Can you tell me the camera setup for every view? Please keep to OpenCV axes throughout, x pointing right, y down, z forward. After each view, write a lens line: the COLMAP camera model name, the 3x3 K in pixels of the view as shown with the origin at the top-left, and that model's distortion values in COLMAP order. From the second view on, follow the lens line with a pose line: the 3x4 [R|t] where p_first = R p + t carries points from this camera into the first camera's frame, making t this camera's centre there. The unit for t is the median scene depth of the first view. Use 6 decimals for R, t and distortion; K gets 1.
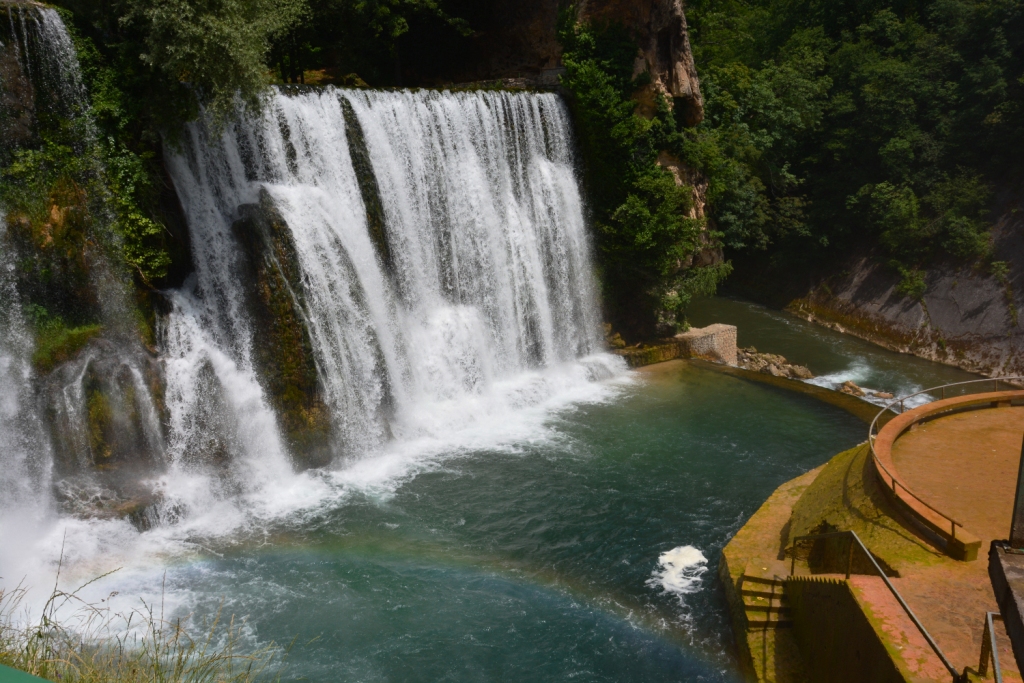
lens RADIAL K [[822.5, 0, 515.6], [0, 822.5, 336.1], [0, 0, 1]] dist [-0.159292, 0.116305]
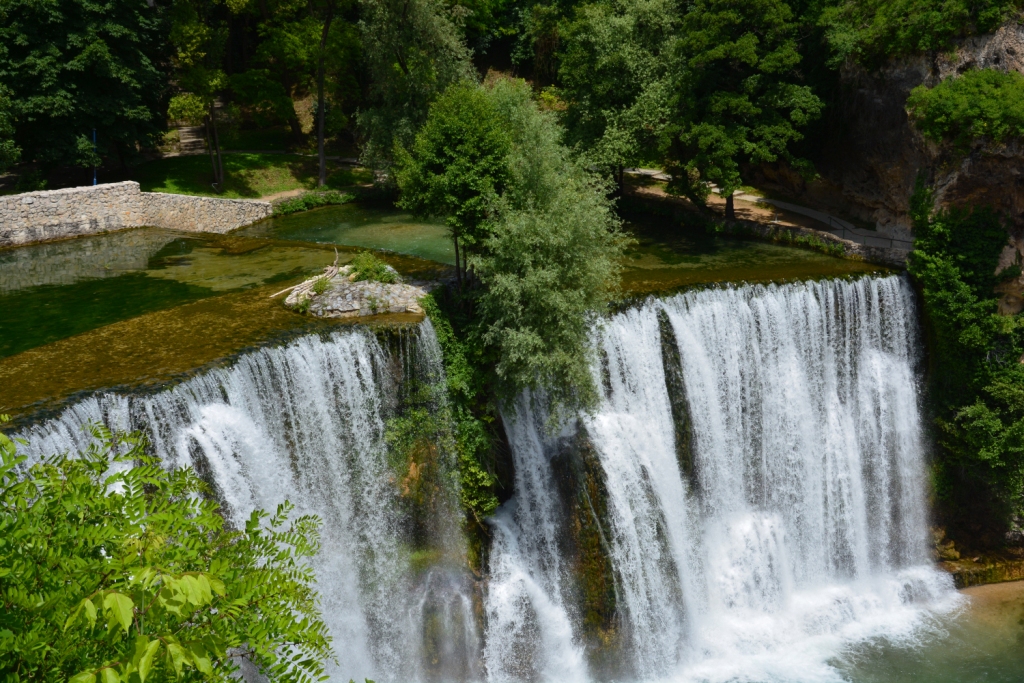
lens RADIAL K [[1297.0, 0, 504.0], [0, 1297.0, 346.7], [0, 0, 1]] dist [0.126190, 0.000000]
pose [[0.947858, 0.106378, -0.300413, 0.081798], [-0.079717, 0.991820, 0.099690, -0.354235], [0.308561, -0.070544, 0.948585, -0.536392]]
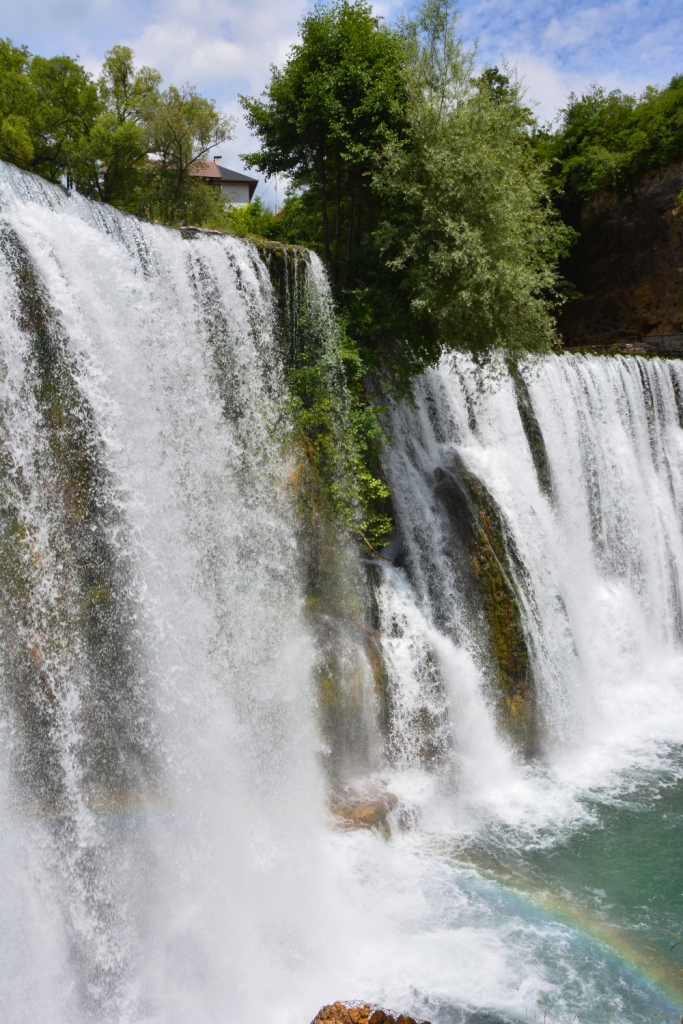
lens RADIAL K [[822.5, 0, 347.4], [0, 822.5, 504.6], [0, 0, 1]] dist [-0.159292, 0.116305]
pose [[0.996501, 0.020696, -0.080980, -0.284677], [-0.030229, 0.992515, -0.118324, -0.006978], [0.077925, 0.120358, 0.989667, 0.061652]]
